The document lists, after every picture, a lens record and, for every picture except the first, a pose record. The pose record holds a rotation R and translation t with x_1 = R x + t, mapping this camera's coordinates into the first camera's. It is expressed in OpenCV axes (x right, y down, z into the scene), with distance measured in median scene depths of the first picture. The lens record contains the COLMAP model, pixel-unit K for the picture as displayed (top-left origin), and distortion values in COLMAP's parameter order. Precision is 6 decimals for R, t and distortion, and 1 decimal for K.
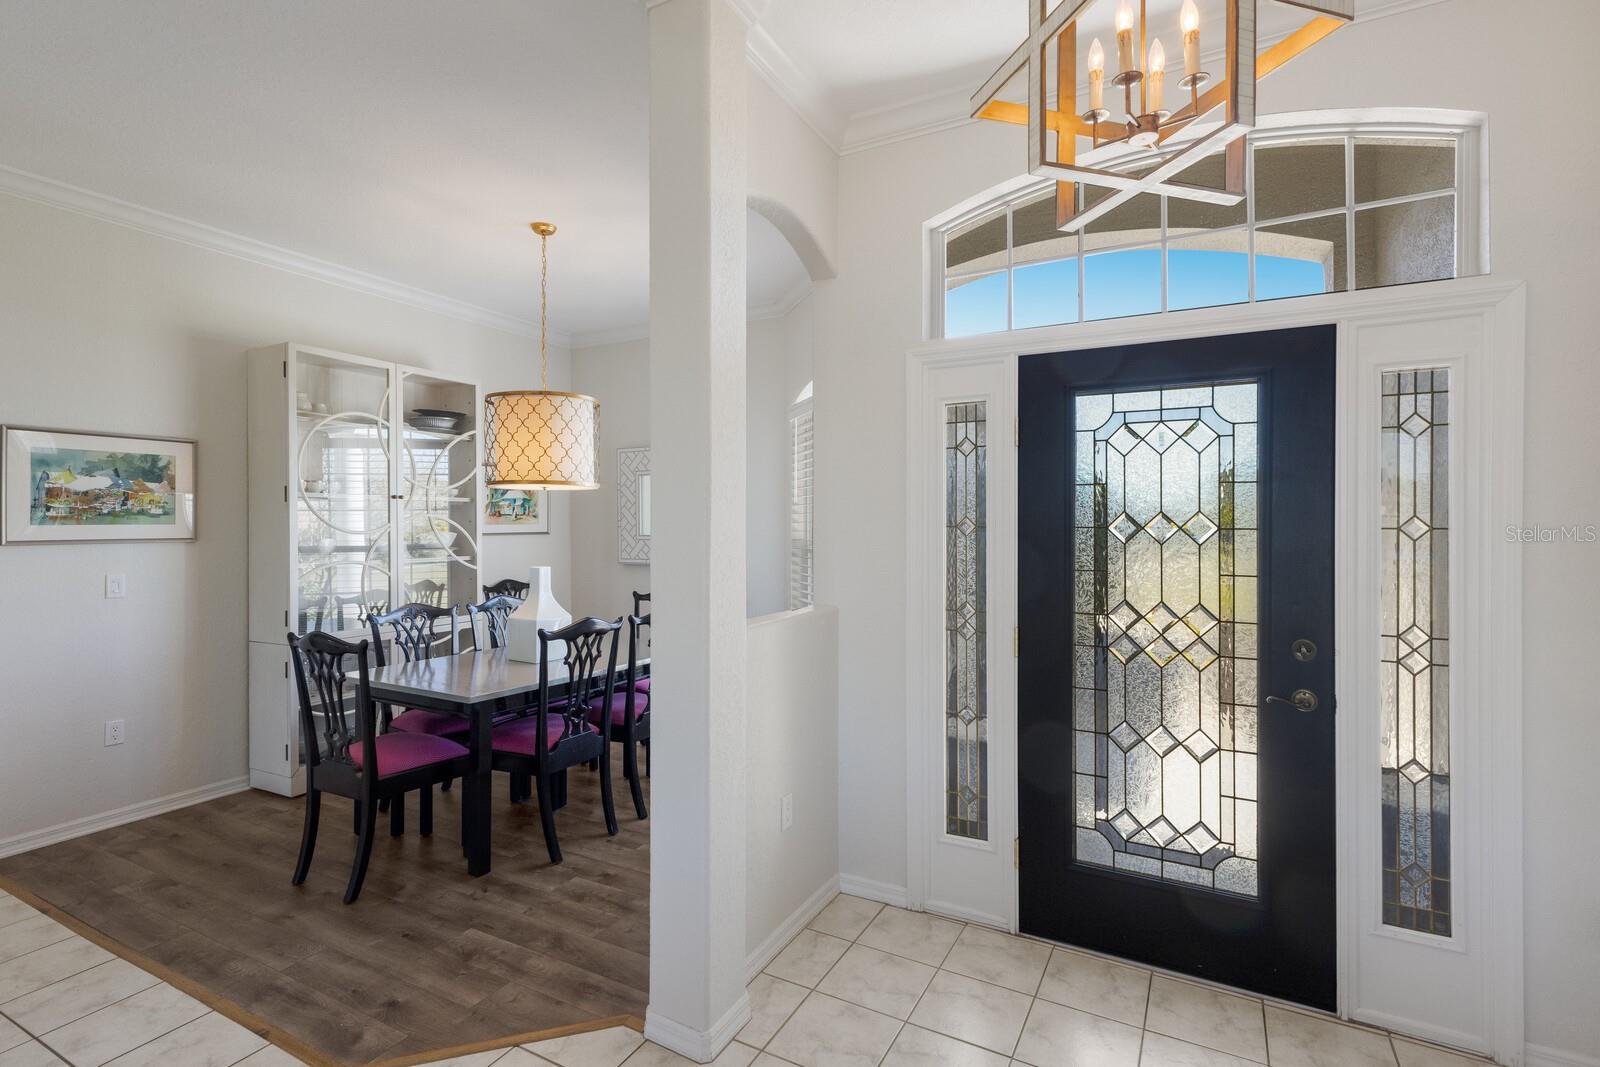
lens RADIAL K [[755.6, 0, 798.1], [0, 755.6, 517.0], [0, 0, 1]] dist [0.005093, -0.001457]
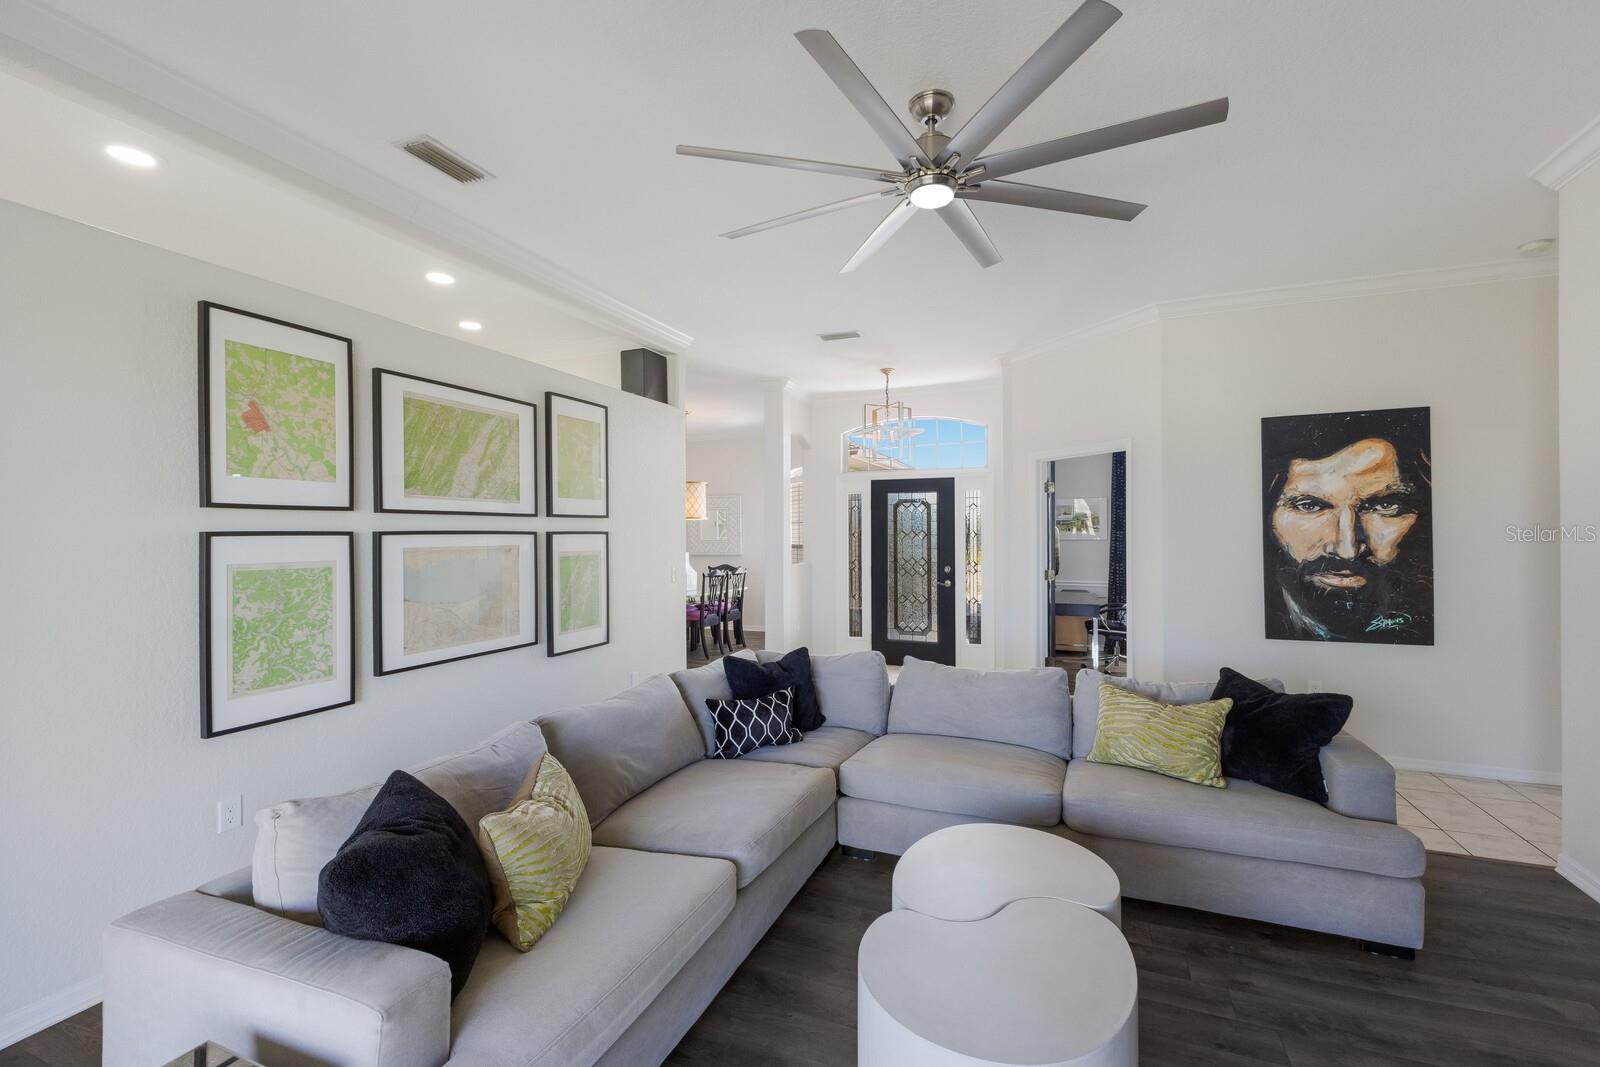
lens RADIAL K [[683.4, 0, 811.1], [0, 683.4, 527.8], [0, 0, 1]] dist [0.018346, -0.002465]
pose [[0.991469, -0.001553, 0.130331, -0.310920], [0.002165, 0.999987, -0.004556, -0.002390], [-0.130322, 0.004800, 0.991460, -1.703669]]
